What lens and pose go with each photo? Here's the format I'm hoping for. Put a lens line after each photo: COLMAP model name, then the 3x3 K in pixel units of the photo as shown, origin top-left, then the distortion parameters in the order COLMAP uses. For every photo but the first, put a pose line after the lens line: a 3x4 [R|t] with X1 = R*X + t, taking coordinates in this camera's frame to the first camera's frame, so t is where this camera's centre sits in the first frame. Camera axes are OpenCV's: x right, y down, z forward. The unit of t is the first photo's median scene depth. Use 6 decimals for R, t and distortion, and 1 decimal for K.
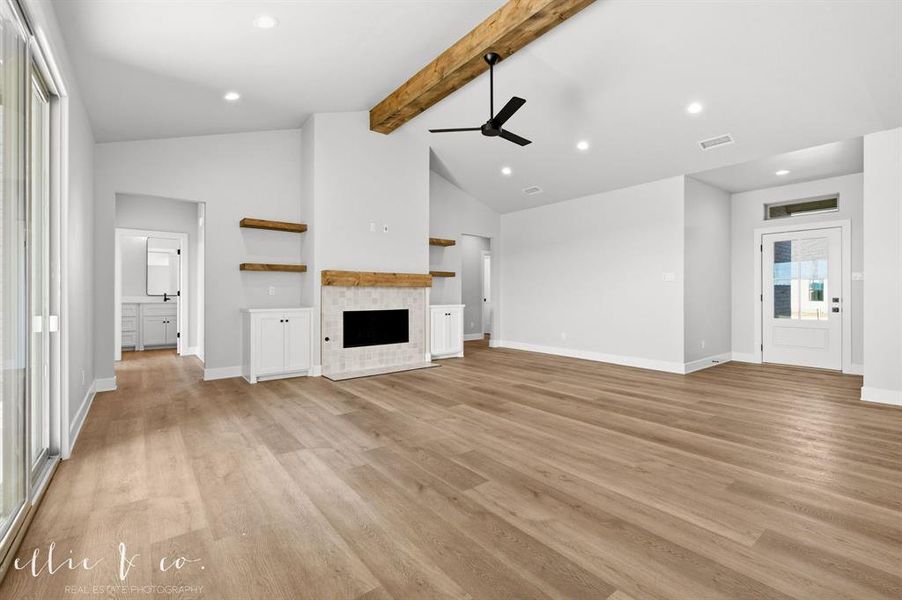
lens RADIAL K [[397.3, 0, 453.6], [0, 397.3, 290.6], [0, 0, 1]] dist [0.000875, -0.000097]
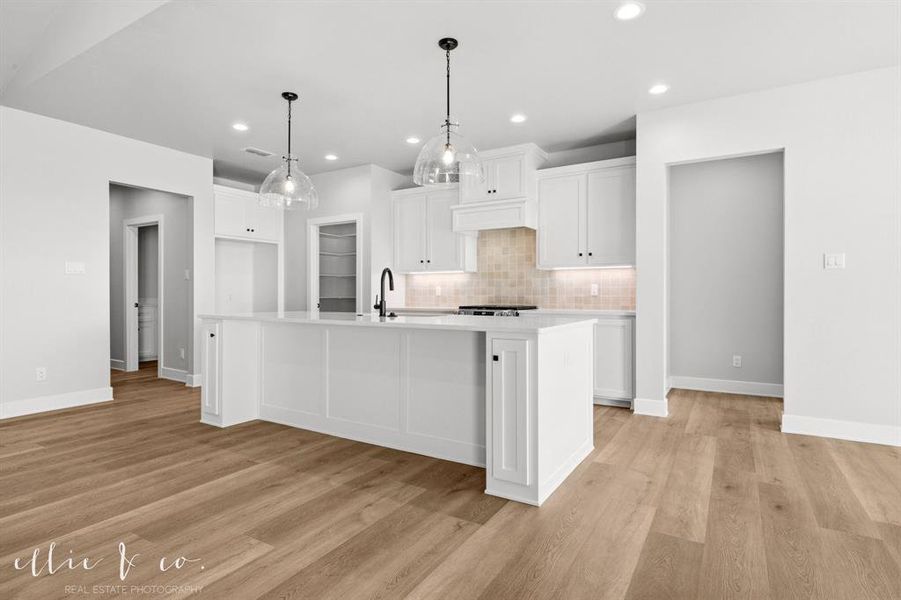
lens RADIAL K [[467.1, 0, 450.5], [0, 467.1, 300.0], [0, 0, 1]] dist [-0.005536, -0.001164]
pose [[-0.351832, -0.012473, 0.935980, -0.152025], [-0.007173, 0.999918, 0.010629, 0.002943], [-0.936036, -0.002974, -0.351893, 0.310394]]
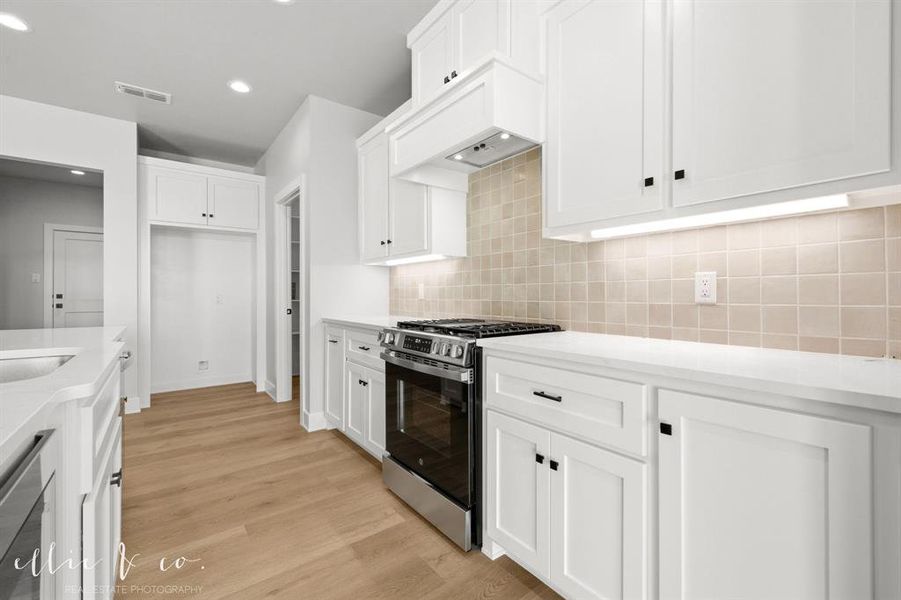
lens RADIAL K [[386.7, 0, 451.7], [0, 386.7, 294.9], [0, 0, 1]] dist [0.000300, -0.000023]
pose [[0.011220, -0.001966, 0.999935, 0.343644], [-0.006772, 0.999975, 0.002042, -0.003213], [-0.999914, -0.006795, 0.011206, -0.109817]]
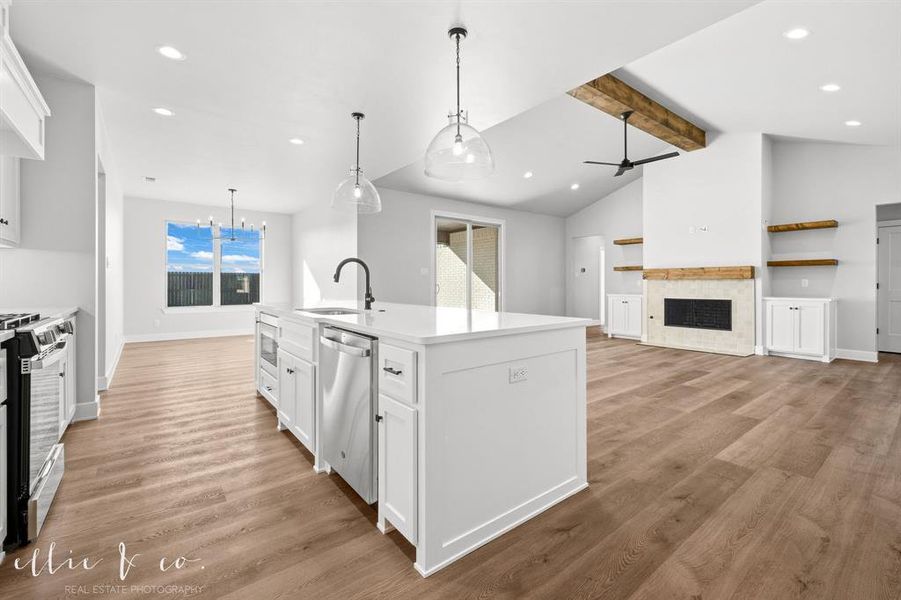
lens RADIAL K [[390.1, 0, 451.8], [0, 390.1, 284.0], [0, 0, 1]] dist [0.001131, -0.000137]
pose [[-0.001647, -0.000710, -0.999998, 1.041271], [0.006327, 0.999980, -0.000721, 0.000331], [0.999979, -0.006328, -0.001642, 0.284846]]
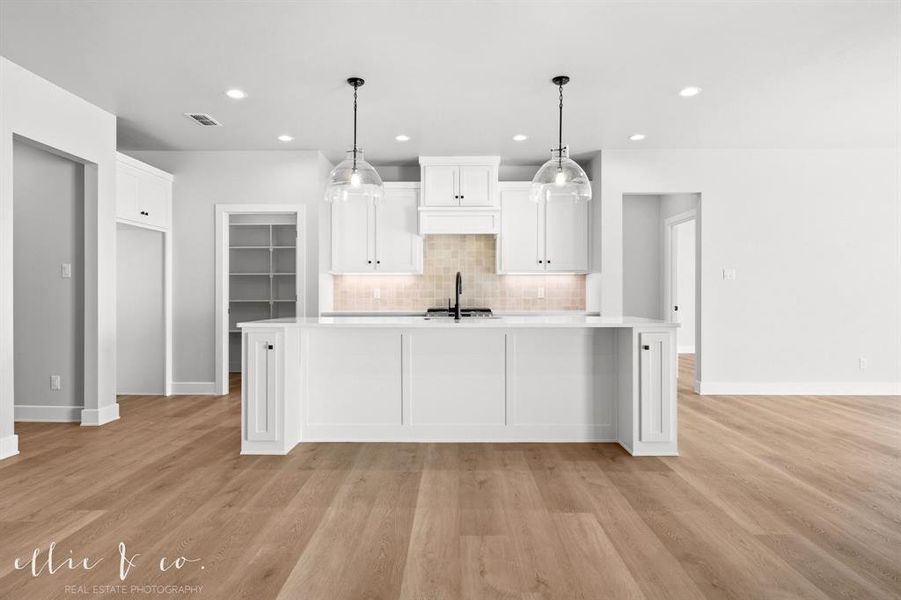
lens RADIAL K [[528.9, 0, 450.0], [0, 528.9, 297.4], [0, 0, 1]] dist [0.000334, 0.000518]
pose [[-0.777923, -0.002522, 0.628354, 0.029598], [-0.004160, 0.999991, -0.001137, 0.003007], [-0.628345, -0.003498, -0.777927, 0.771868]]
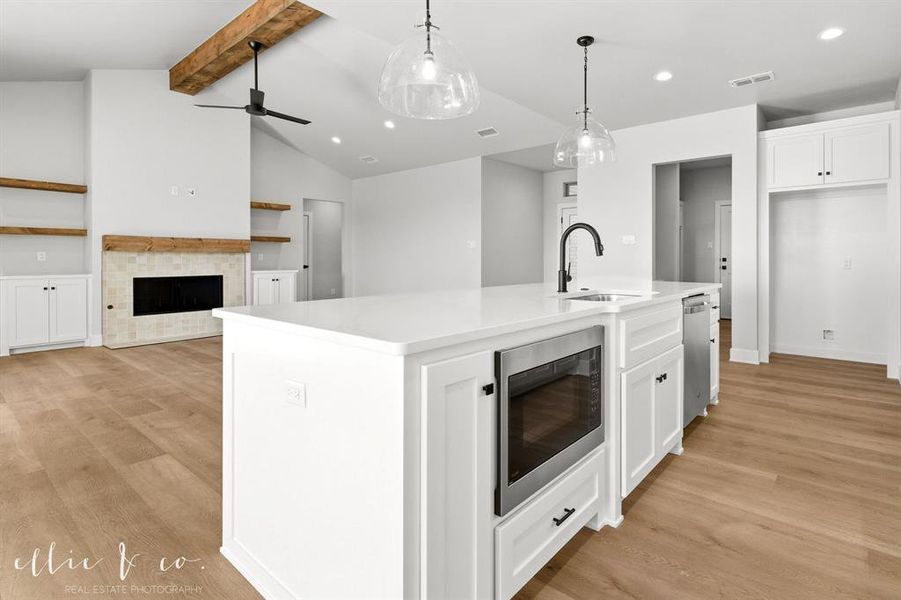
lens RADIAL K [[440.9, 0, 511.5], [0, 440.9, 257.2], [0, 0, 1]] dist [0.000781, -0.000377]
pose [[0.967879, 0.000415, 0.251415, 0.337948], [-0.001504, 0.999990, 0.004141, -0.003293], [-0.251411, -0.004386, 0.967871, -0.258497]]
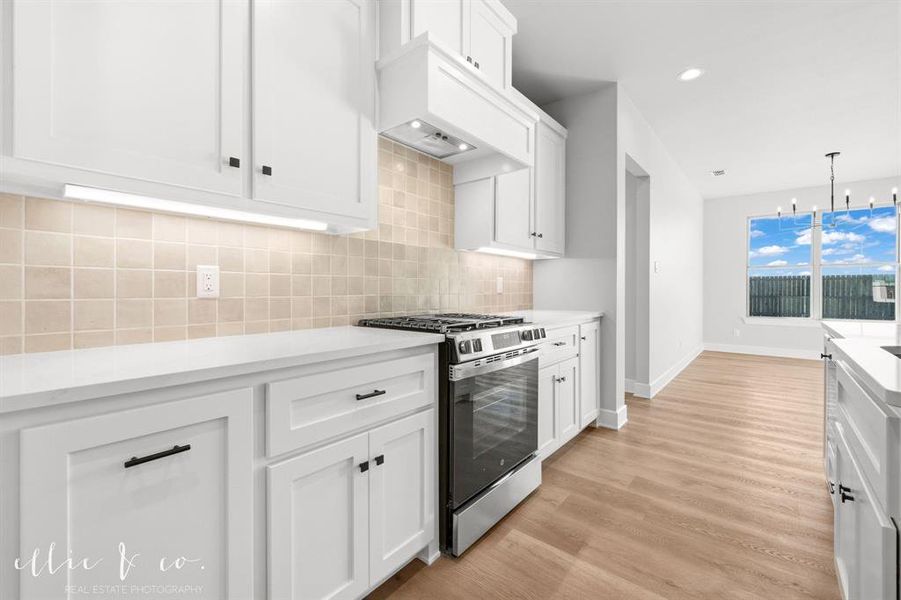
lens RADIAL K [[384.4, 0, 452.7], [0, 384.4, 292.5], [0, 0, 1]] dist [0.002347, 0.000082]
pose [[-0.976296, -0.000079, -0.216442, 0.805998], [-0.000147, 1.000000, 0.000297, 0.000964], [0.216442, 0.000322, -0.976296, 0.236604]]
